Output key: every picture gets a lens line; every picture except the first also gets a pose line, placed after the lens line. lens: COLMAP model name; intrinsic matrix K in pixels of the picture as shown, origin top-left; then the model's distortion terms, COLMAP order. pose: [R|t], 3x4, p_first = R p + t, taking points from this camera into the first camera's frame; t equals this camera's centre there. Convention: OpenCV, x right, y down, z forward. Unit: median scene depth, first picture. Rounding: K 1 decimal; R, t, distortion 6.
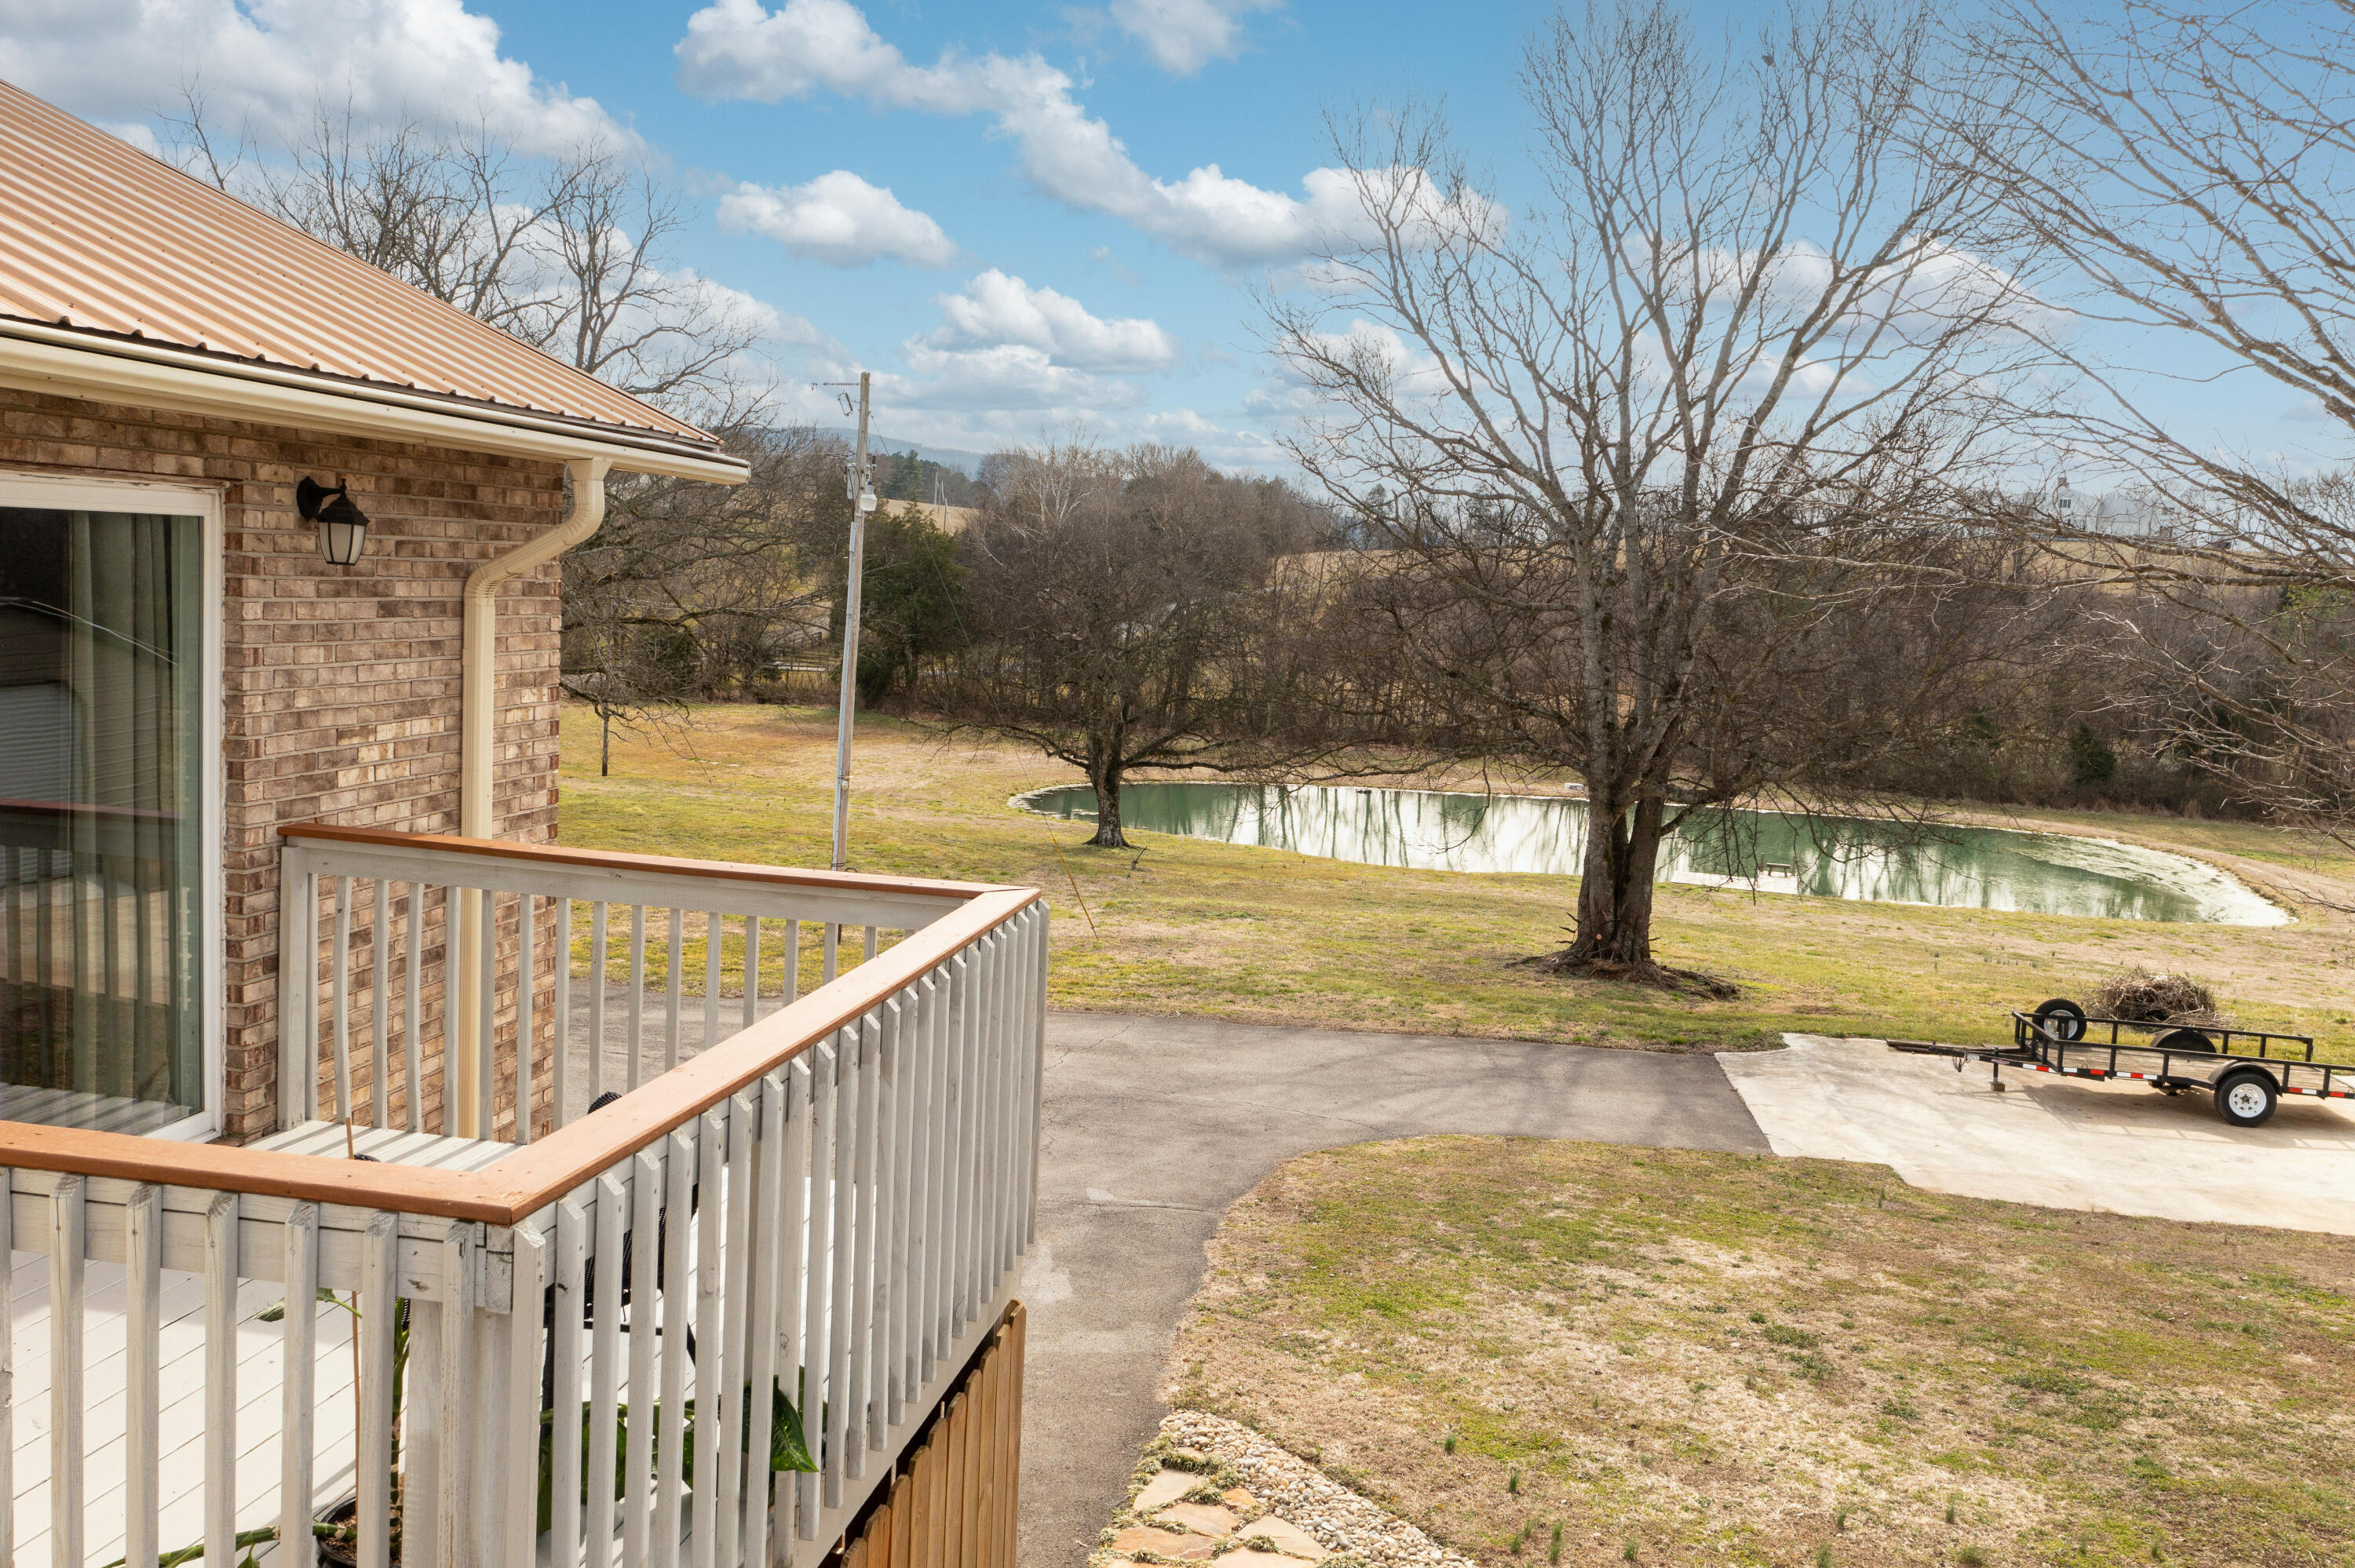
lens RADIAL K [[1868.2, 0, 1166.7], [0, 1868.2, 780.1], [0, 0, 1]] dist [-0.008813, 0.013946]
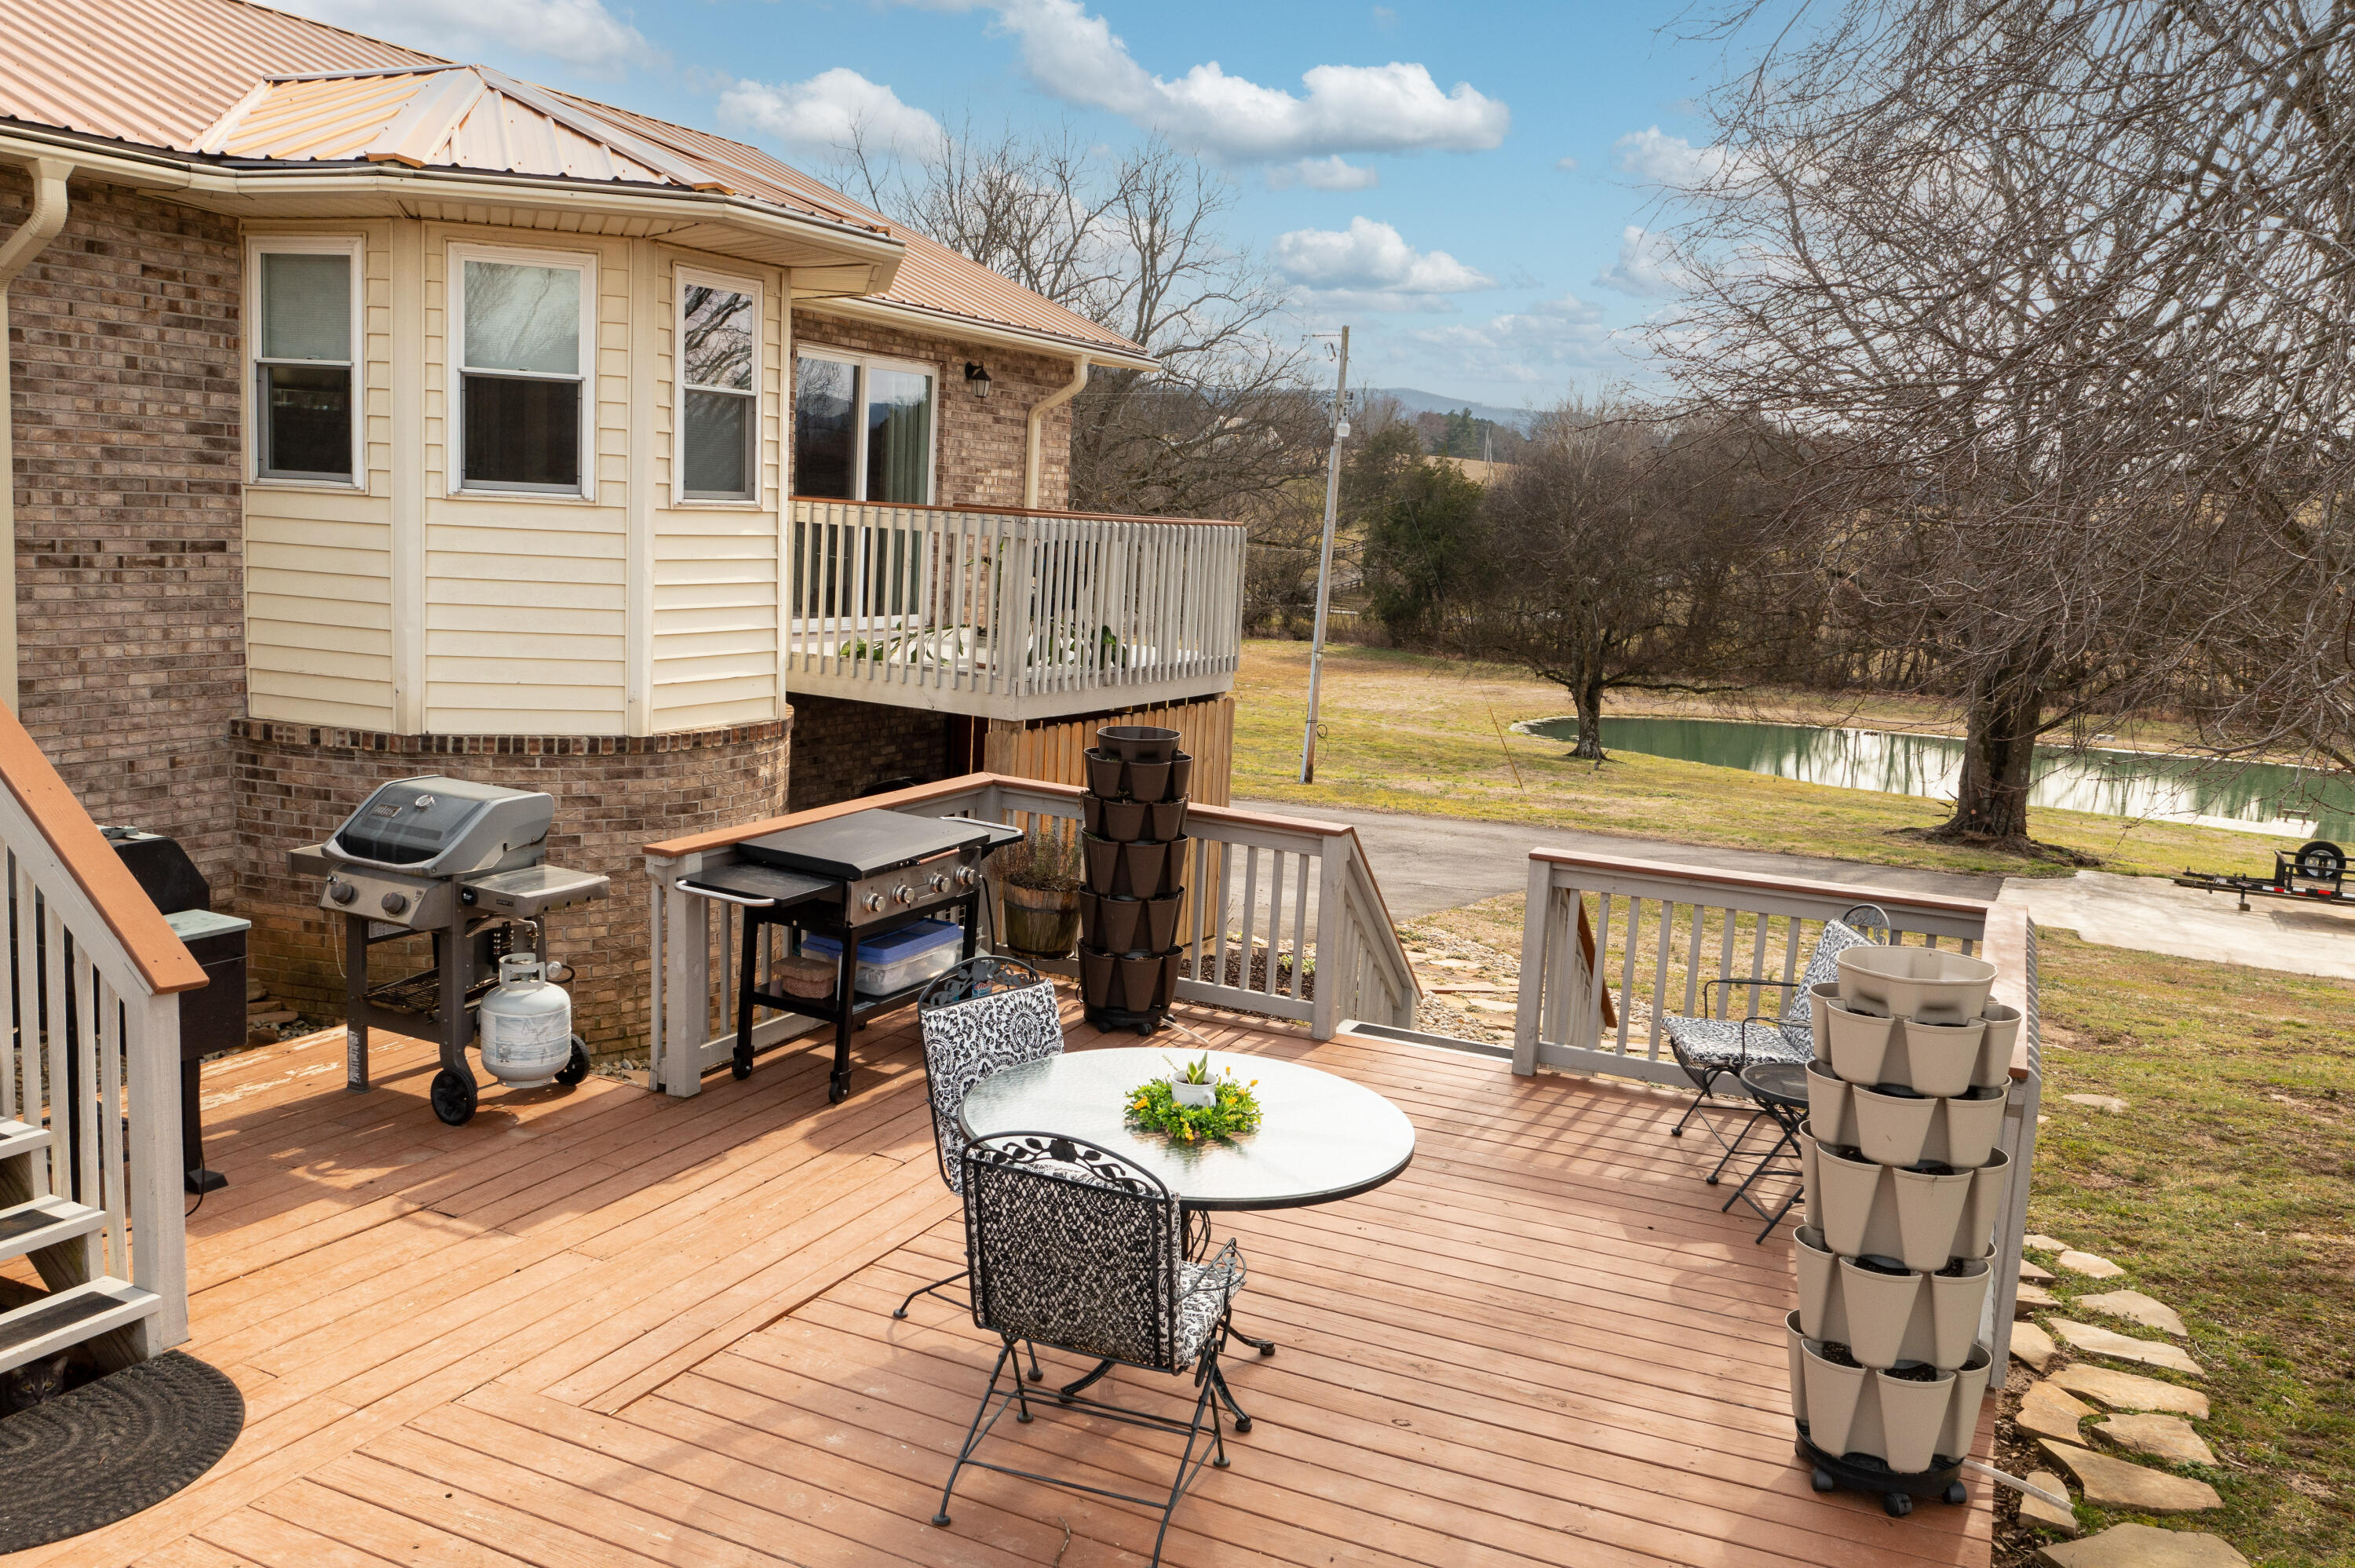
lens RADIAL K [[1868.2, 0, 1180.2], [0, 1868.2, 777.0], [0, 0, 1]] dist [-0.008813, 0.013946]
pose [[0.959293, 0.039915, -0.279577, 0.084321], [-0.034587, 0.999114, 0.023966, 0.051385], [0.280286, -0.013321, 0.959824, -0.210680]]
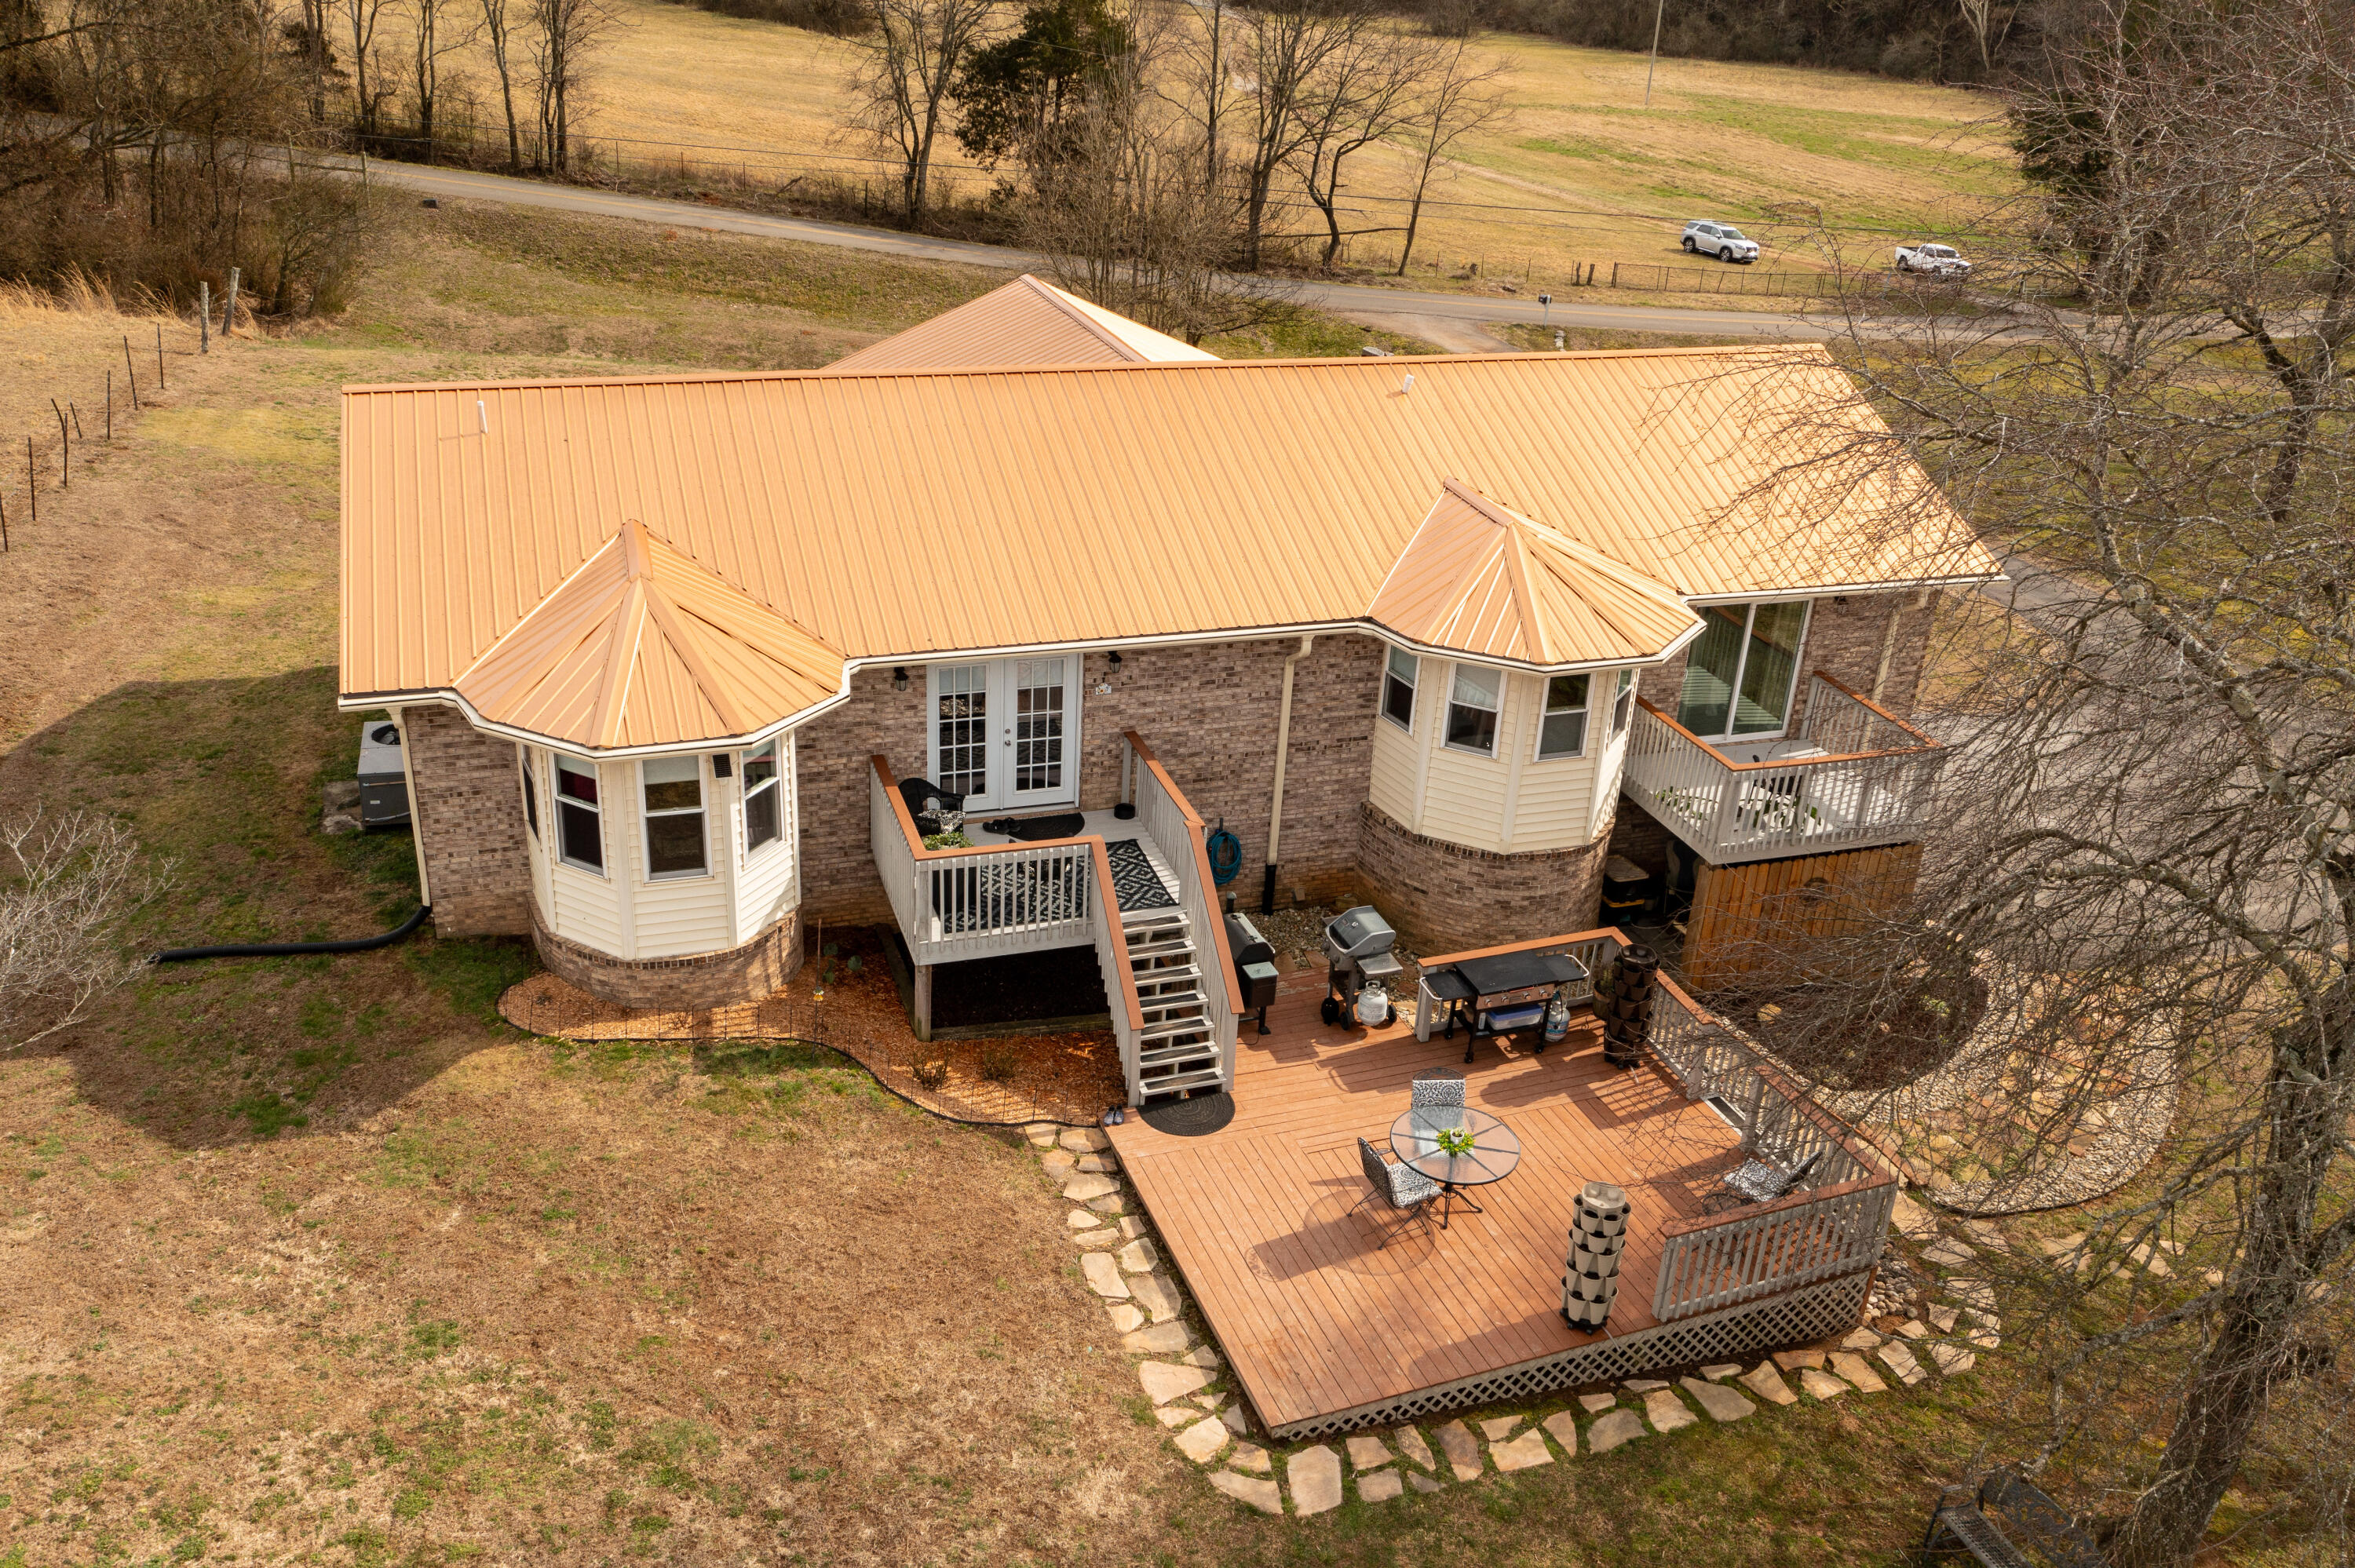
lens RADIAL K [[1868.2, 0, 1171.7], [0, 1868.2, 780.6], [0, 0, 1]] dist [-0.008813, 0.013946]
pose [[0.489683, 0.345803, -0.800394, 0.356352], [-0.121284, 0.936079, 0.330222, -0.151073], [0.863424, -0.064629, 0.500323, -0.370738]]
